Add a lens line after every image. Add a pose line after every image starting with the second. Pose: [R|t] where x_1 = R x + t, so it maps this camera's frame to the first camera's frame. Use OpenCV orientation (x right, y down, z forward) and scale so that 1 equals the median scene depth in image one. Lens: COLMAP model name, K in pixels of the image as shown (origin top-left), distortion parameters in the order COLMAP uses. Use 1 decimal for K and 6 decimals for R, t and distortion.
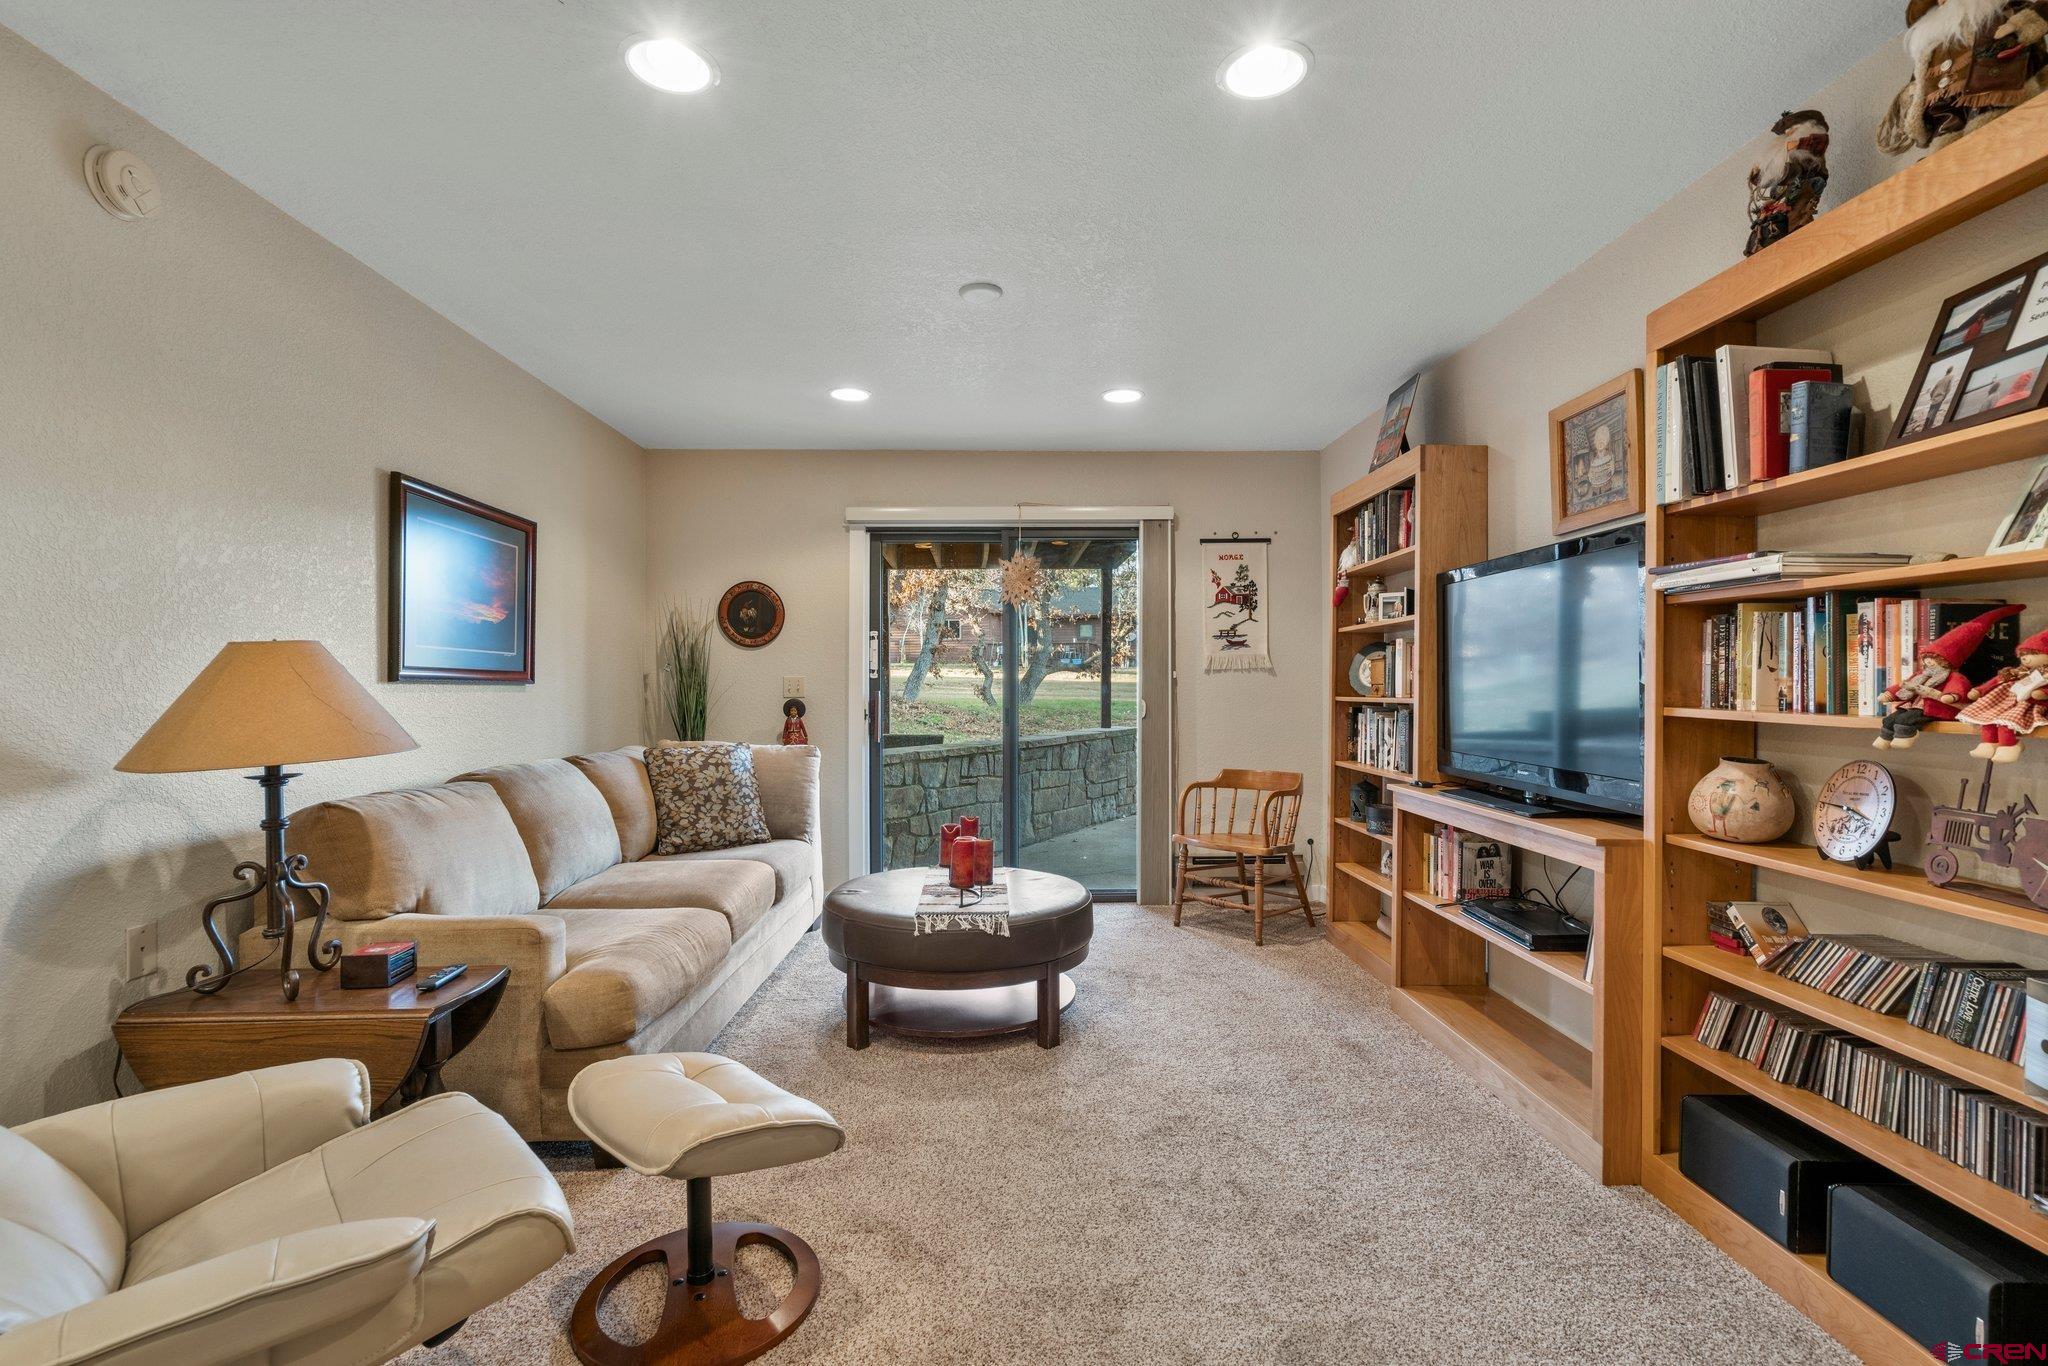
lens RADIAL K [[929.8, 0, 1025.6], [0, 929.8, 690.5], [0, 0, 1]] dist [-0.023602, 0.013359]
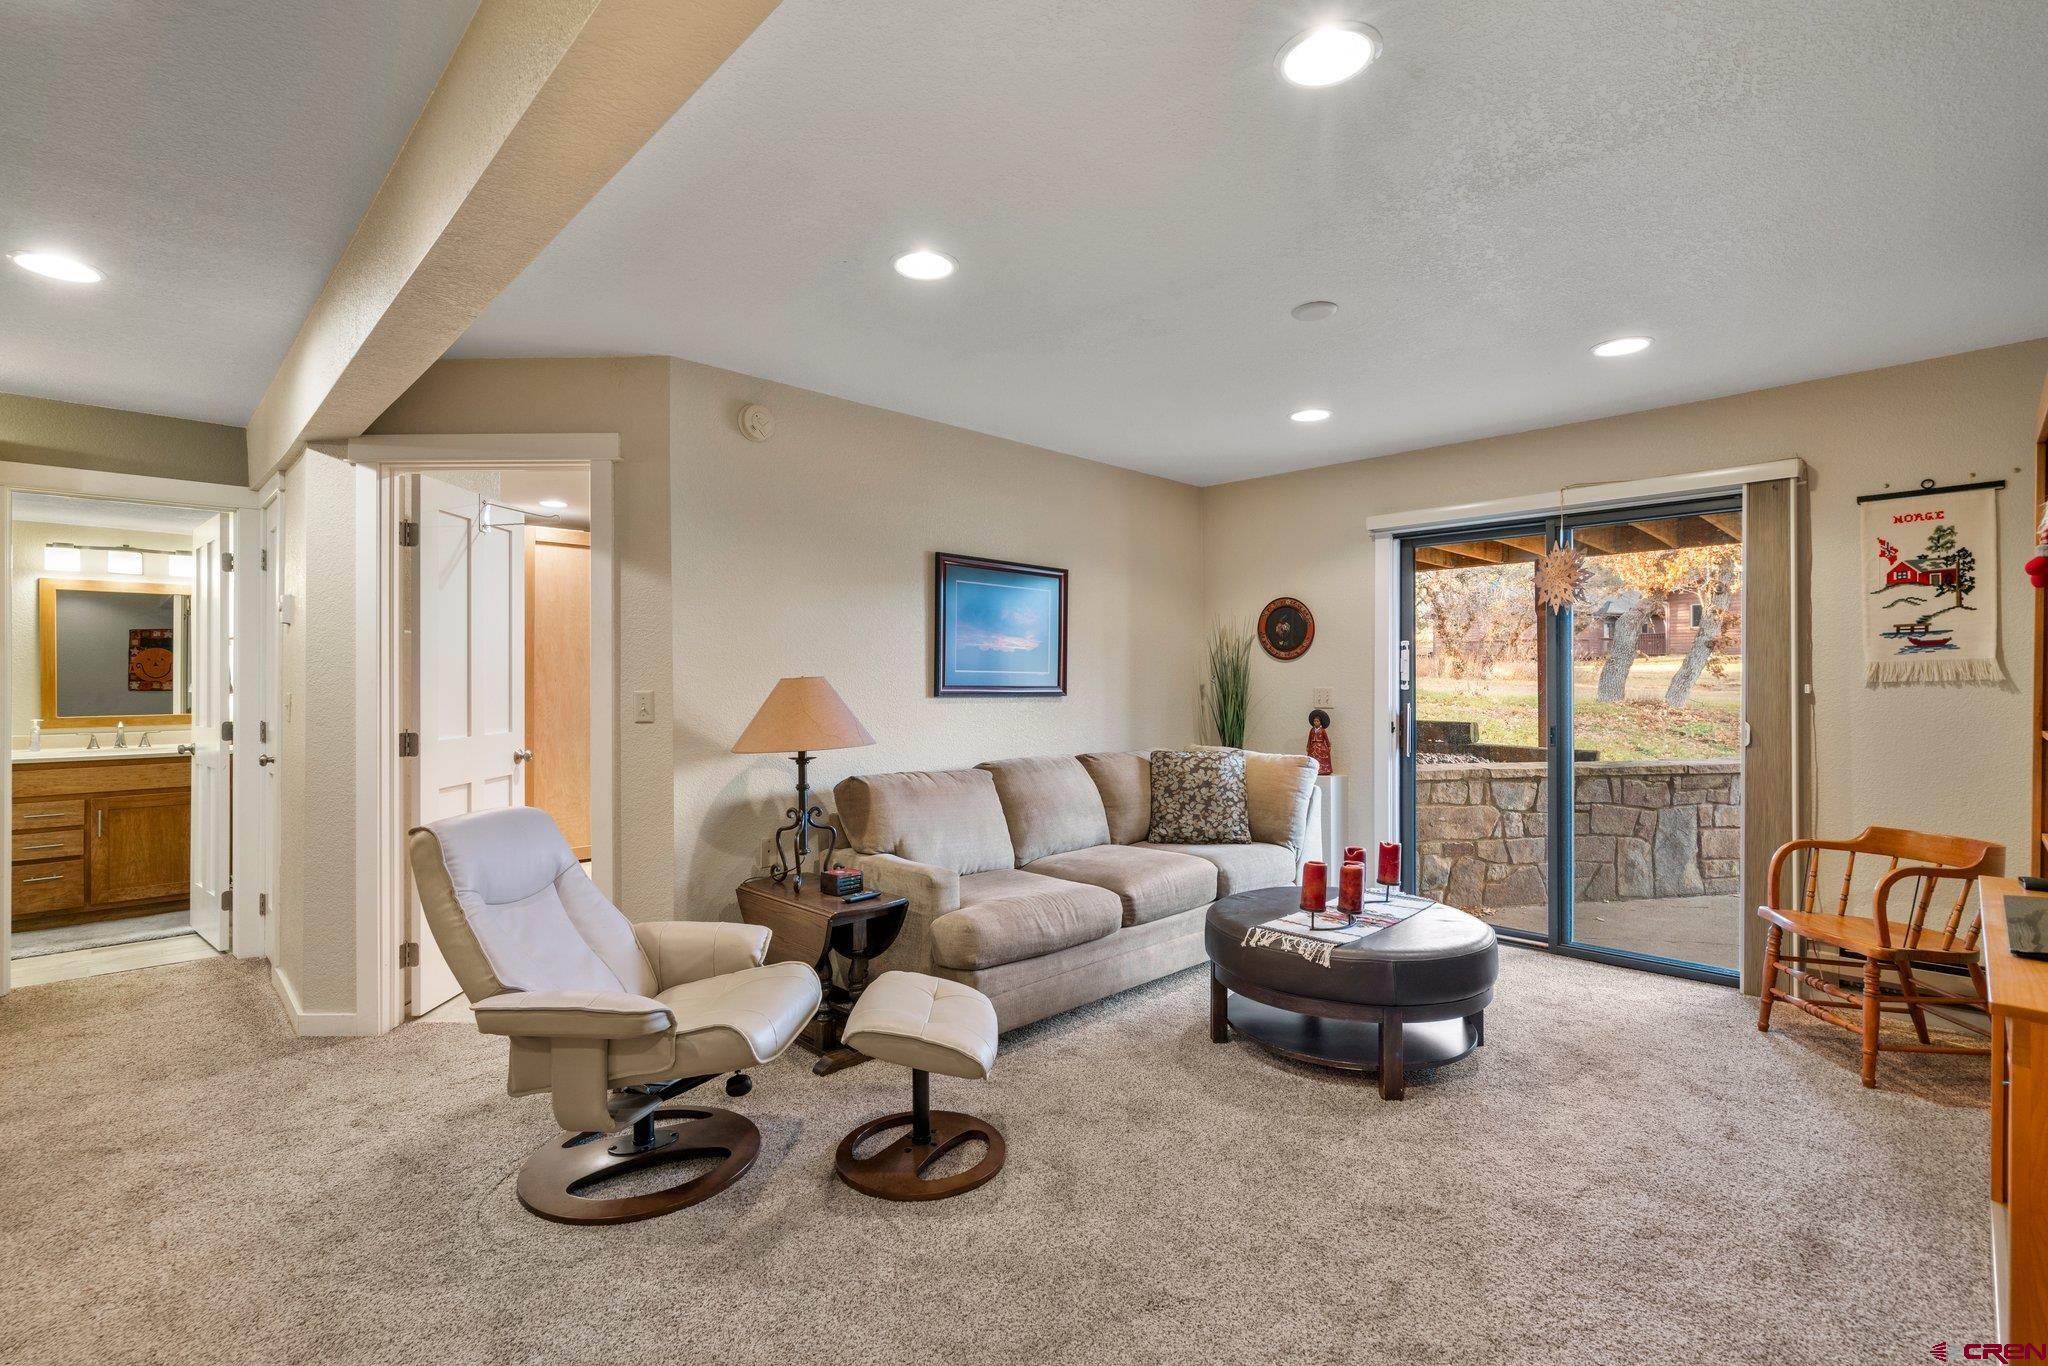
lens RADIAL K [[928.8, 0, 1019.9], [0, 928.8, 685.5], [0, 0, 1]] dist [-0.004613, 0.002084]
pose [[0.682917, 0.006014, -0.730471, 0.342109], [-0.005987, 0.999979, 0.002635, -0.022855], [0.730471, 0.002574, 0.682938, 0.070269]]
